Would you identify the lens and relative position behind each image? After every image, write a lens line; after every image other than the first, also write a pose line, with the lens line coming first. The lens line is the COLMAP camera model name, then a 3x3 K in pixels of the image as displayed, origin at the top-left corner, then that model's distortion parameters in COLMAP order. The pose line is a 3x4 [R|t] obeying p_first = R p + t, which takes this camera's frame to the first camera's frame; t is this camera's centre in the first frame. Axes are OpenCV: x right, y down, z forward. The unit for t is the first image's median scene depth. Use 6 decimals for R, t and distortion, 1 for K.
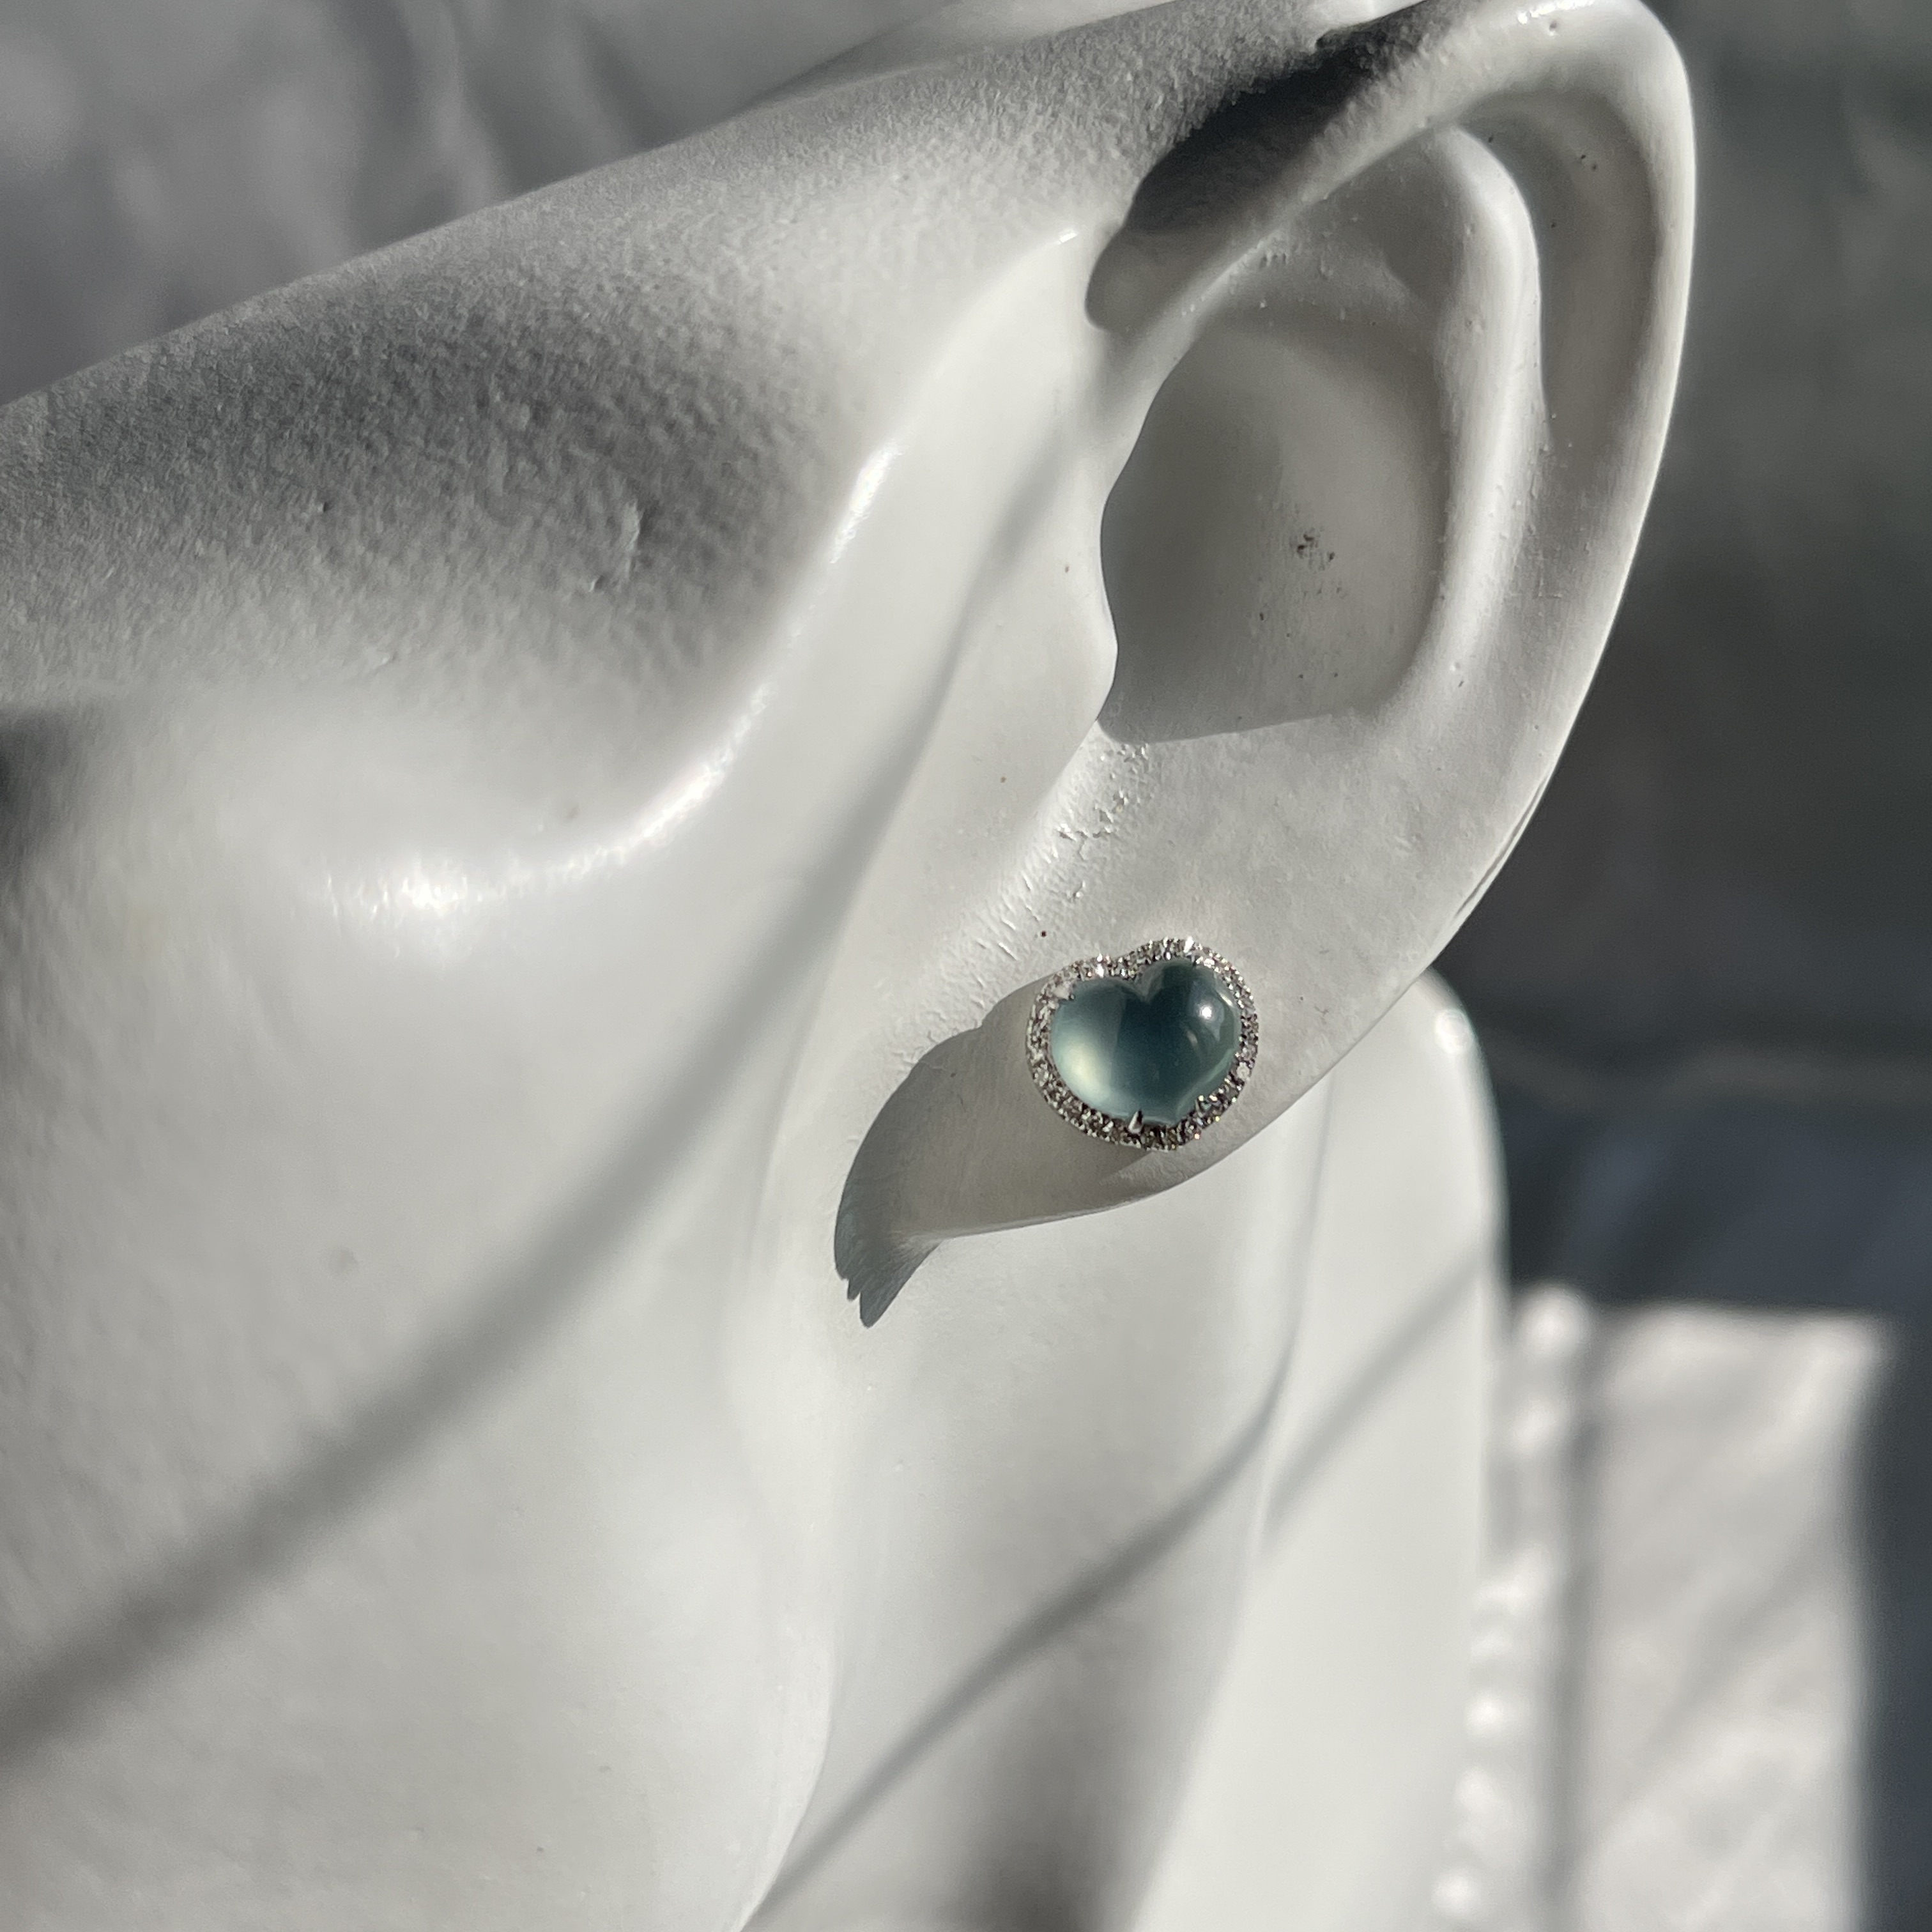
lens RADIAL K [[3497.7, 0, 966.0], [0, 3497.7, 966.0], [0, 0, 1]] dist [0.269636, -1.437315]
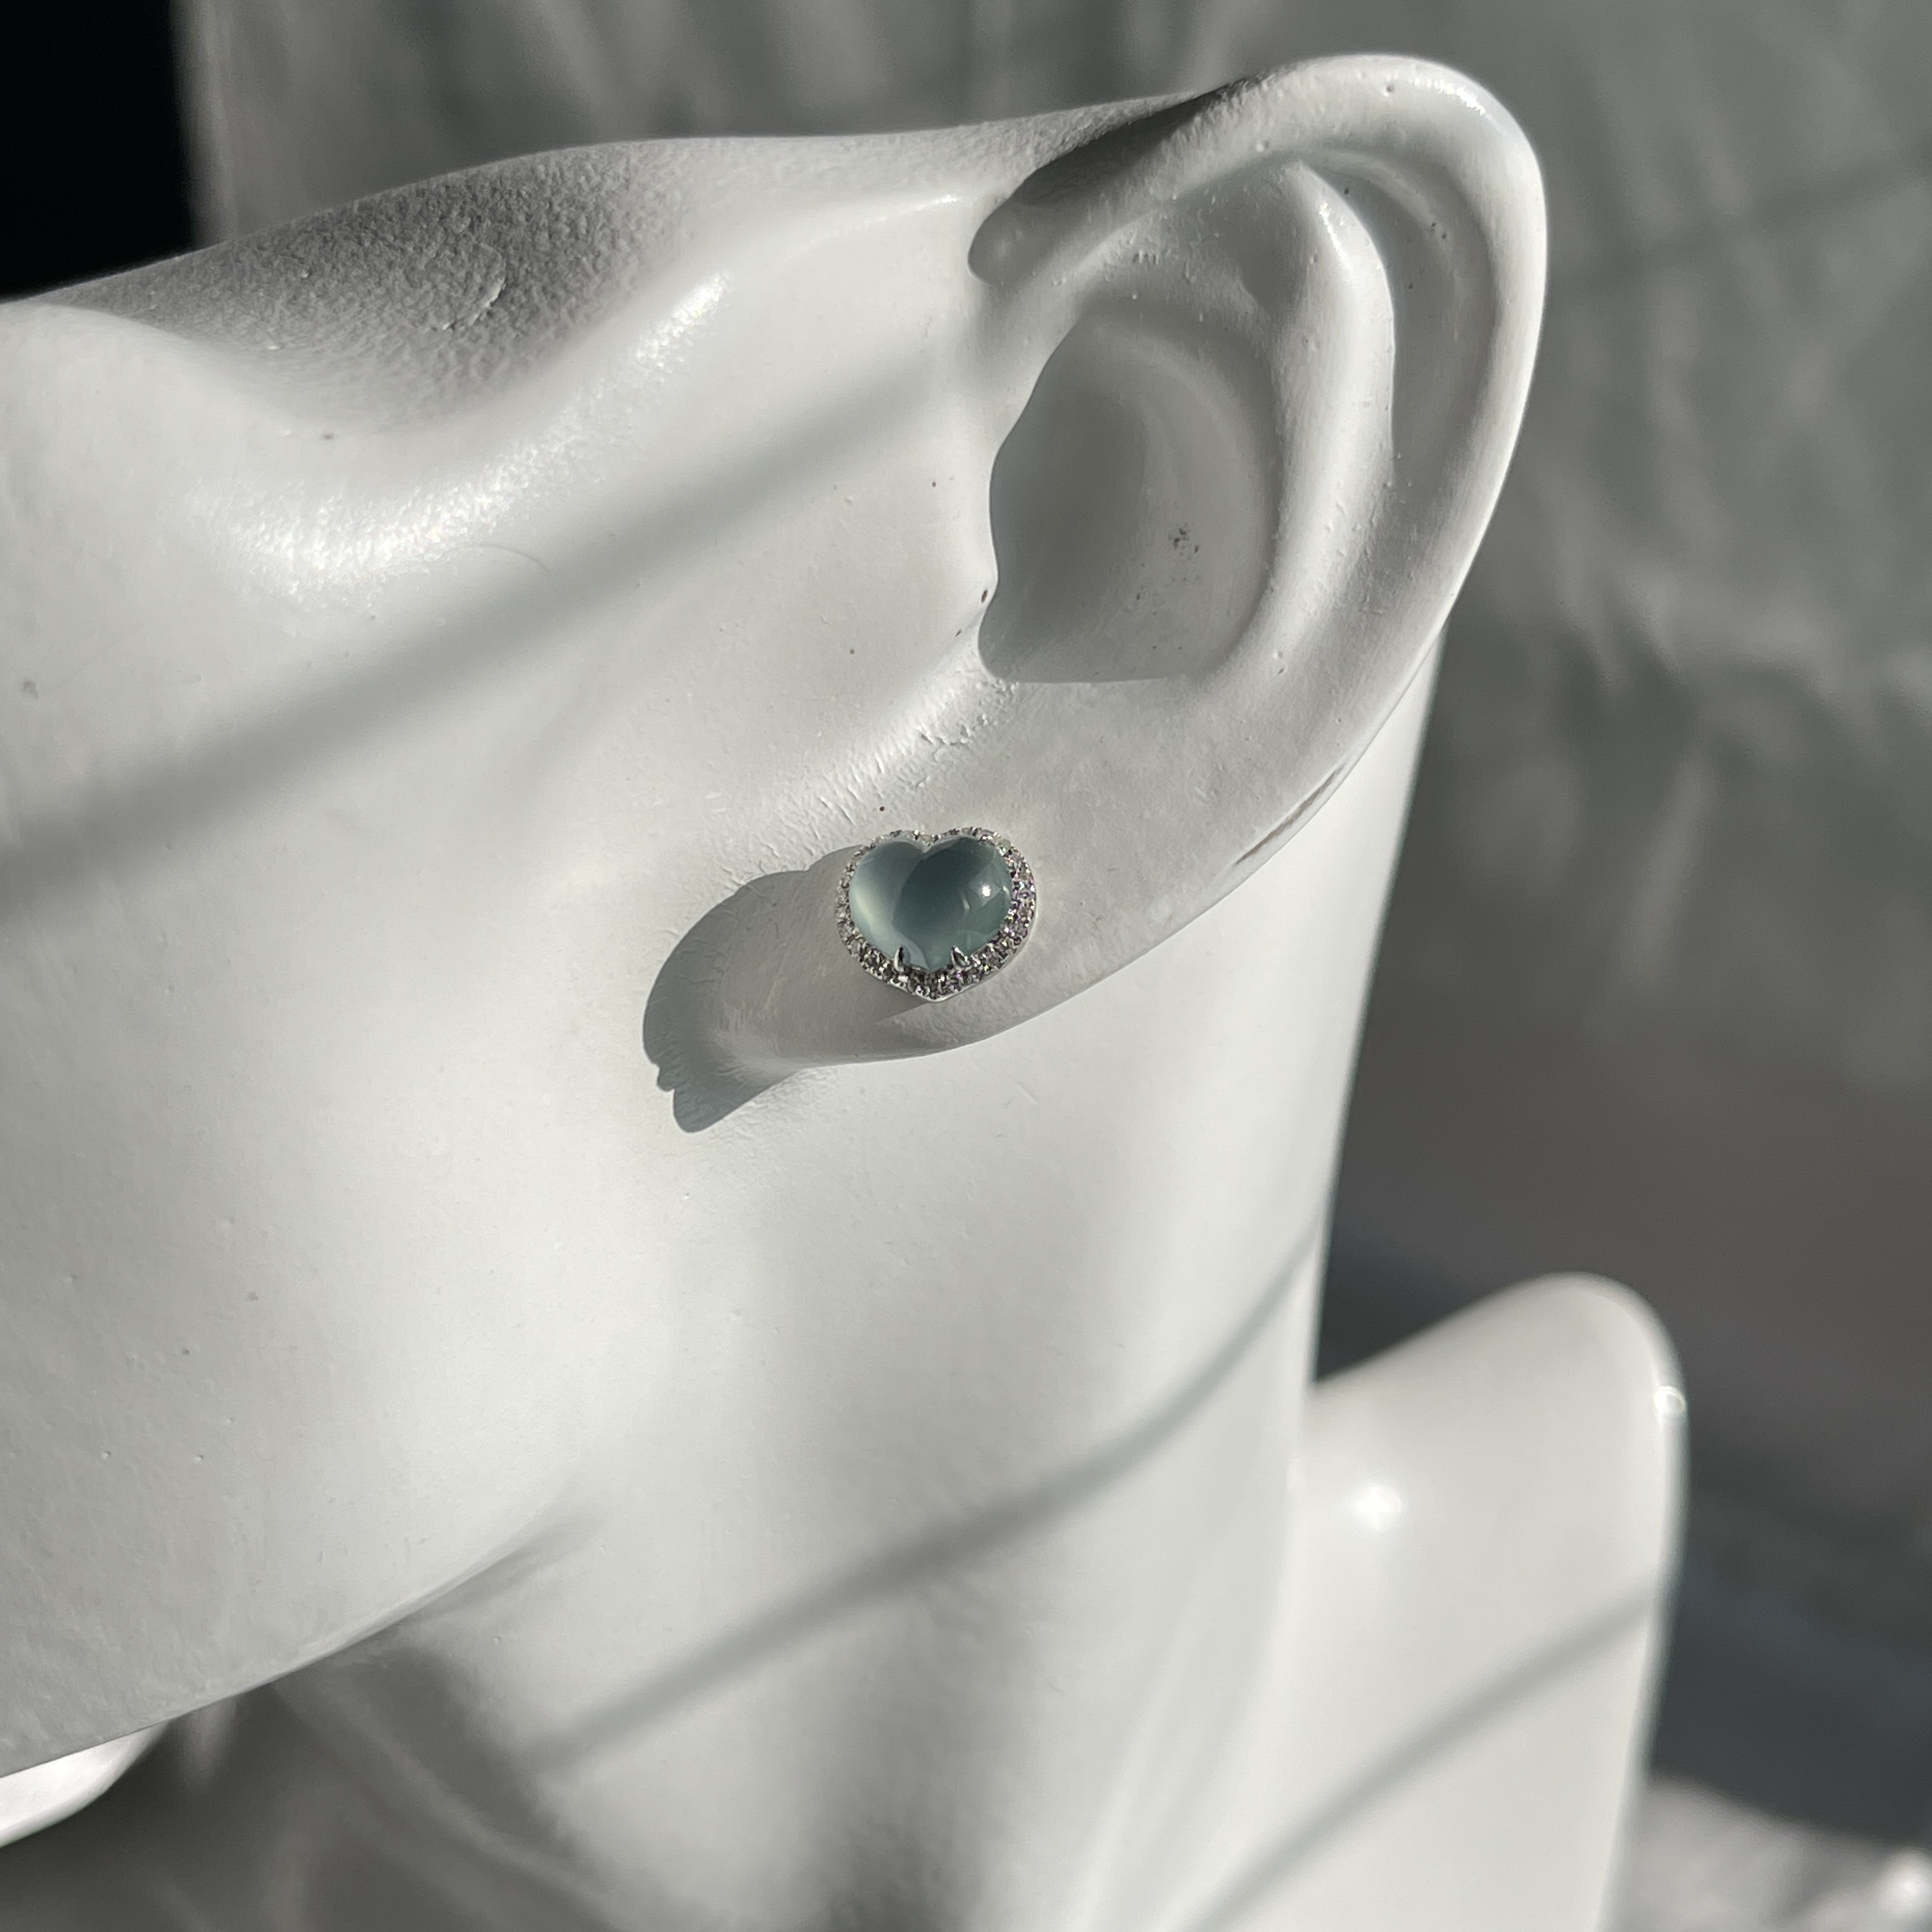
lens RADIAL K [[3497.7, 0, 966.0], [0, 3497.7, 966.0], [0, 0, 1]] dist [0.269636, -1.437315]
pose [[0.945397, 0.185962, -0.267660, 0.380516], [-0.235588, 0.957408, -0.166936, 0.235193], [0.225216, 0.220879, 0.948942, -0.092639]]
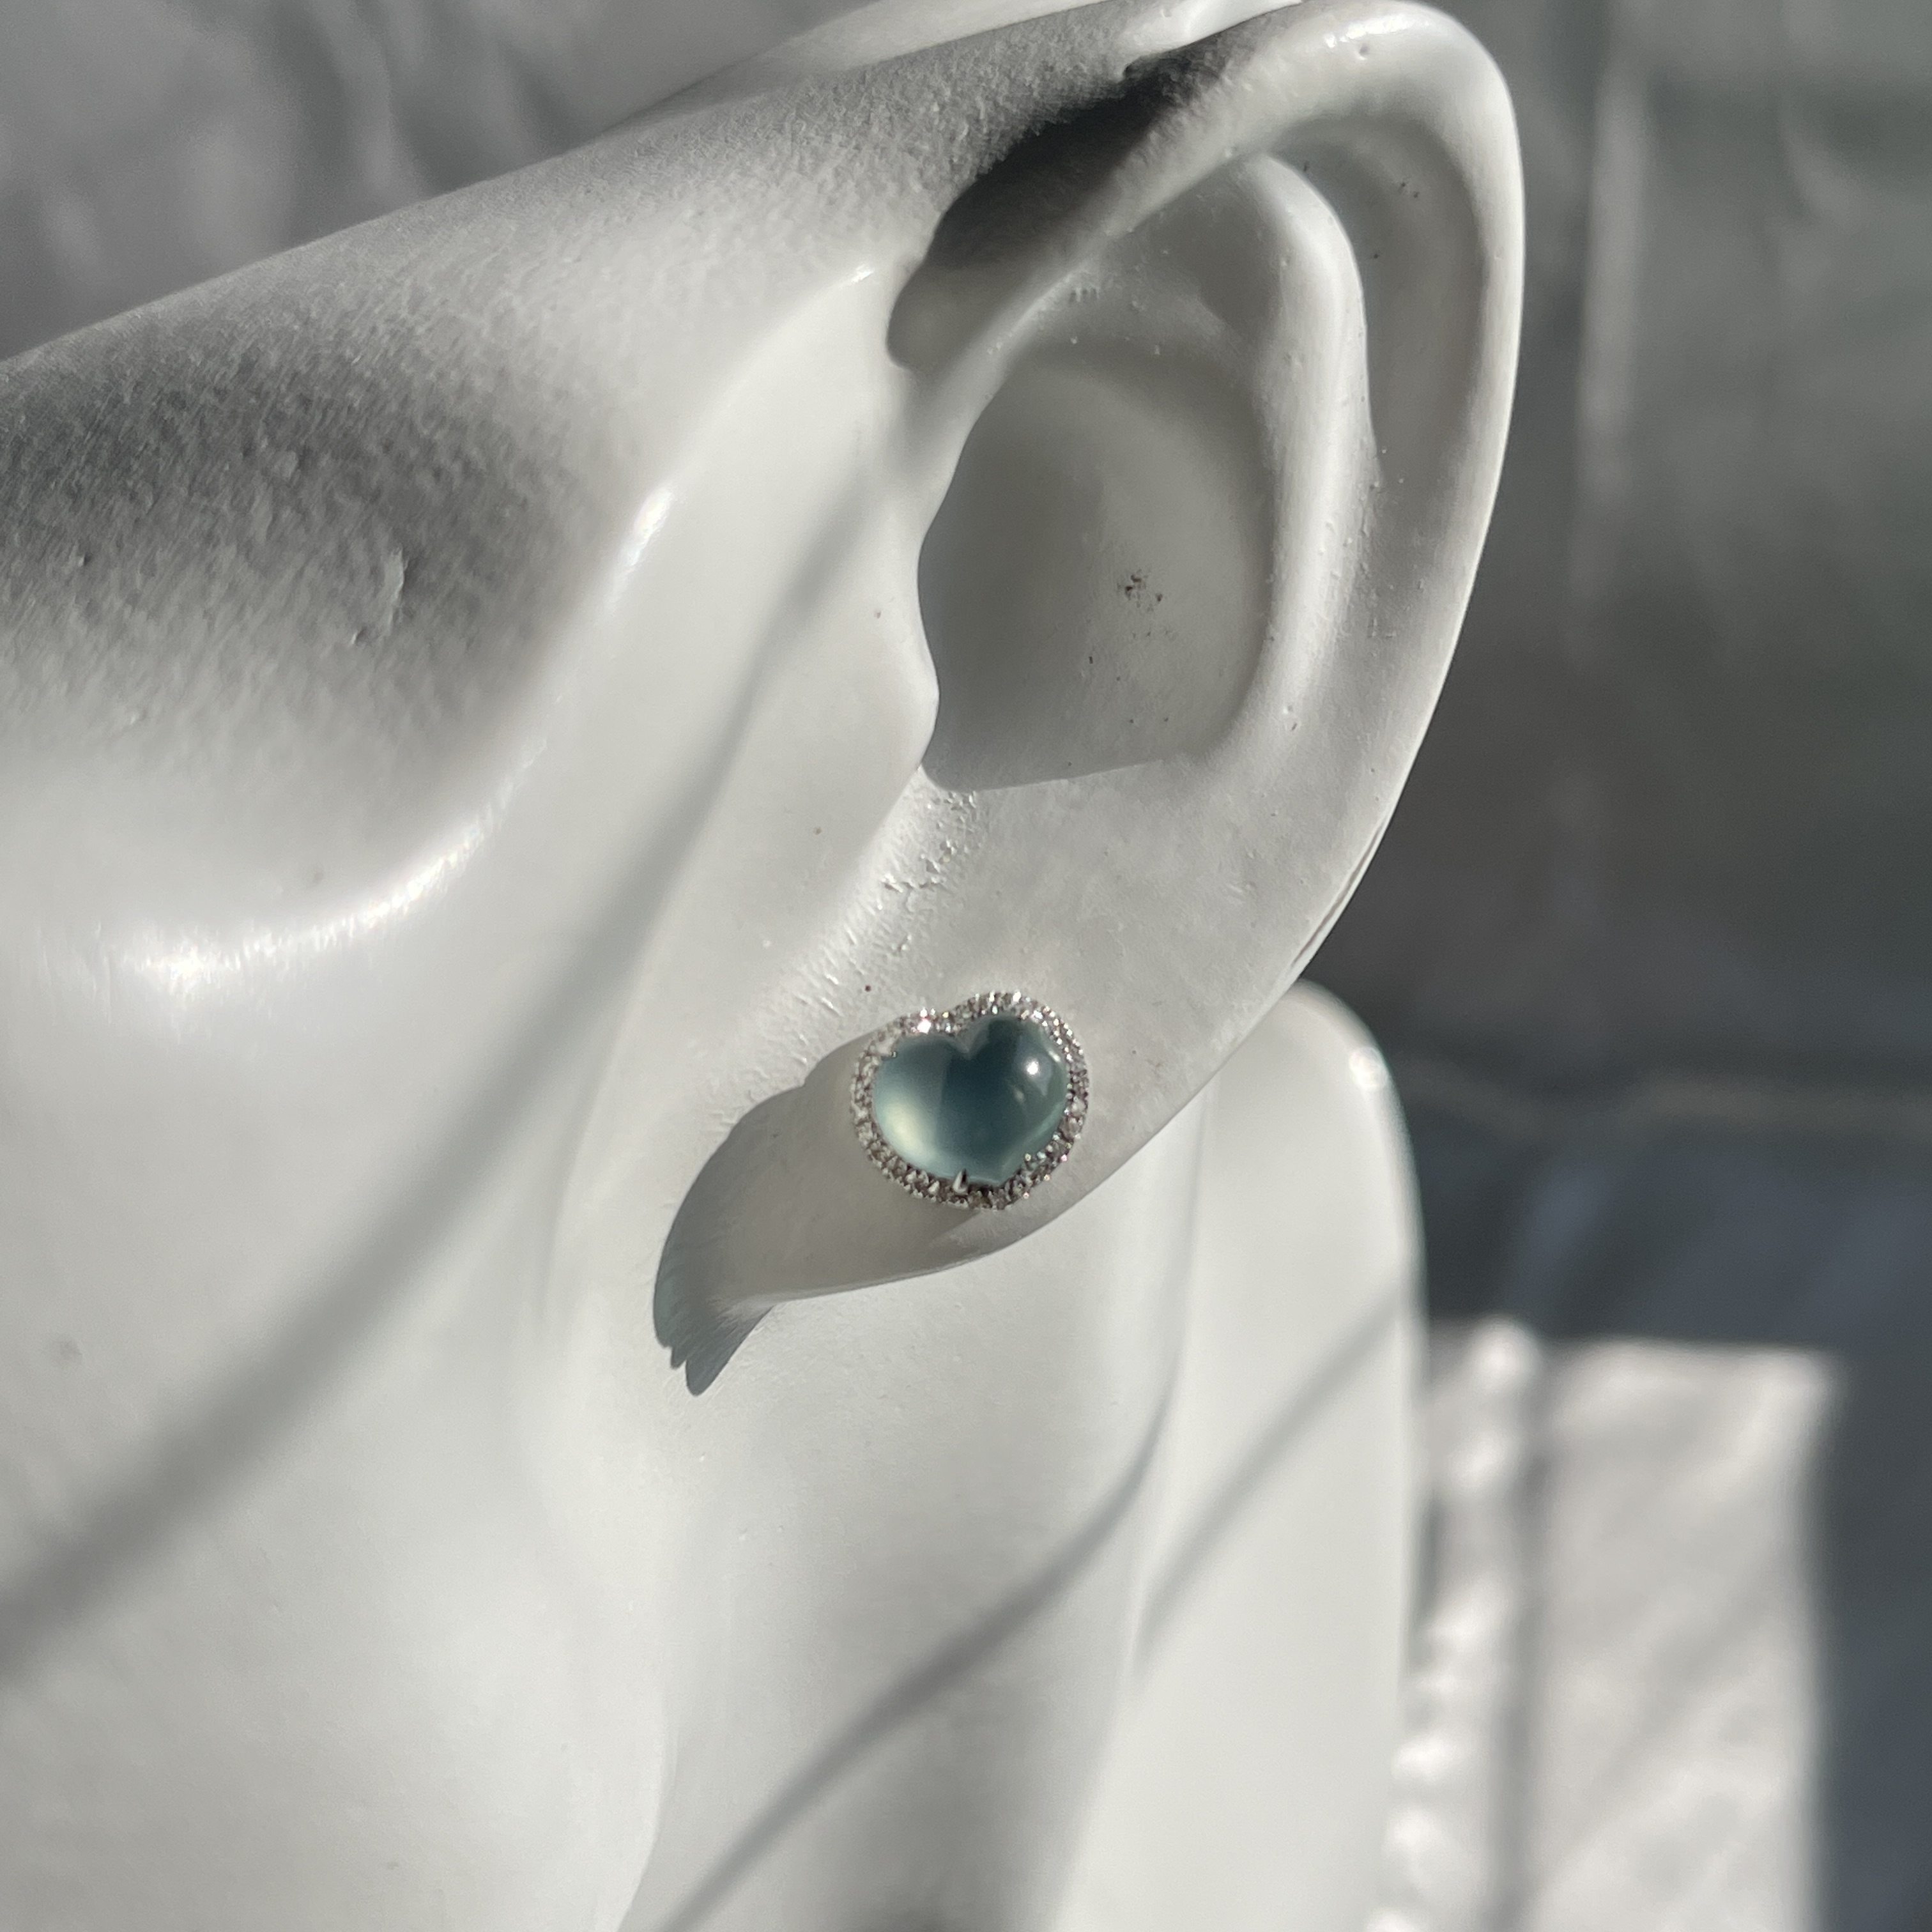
lens RADIAL K [[3497.7, 0, 966.0], [0, 3497.7, 966.0], [0, 0, 1]] dist [0.269636, -1.437315]
pose [[0.999931, -0.011686, -0.000948, 0.051718], [0.011679, 0.999905, -0.007374, -0.008174], [0.001034, 0.007362, 0.999972, 0.029939]]
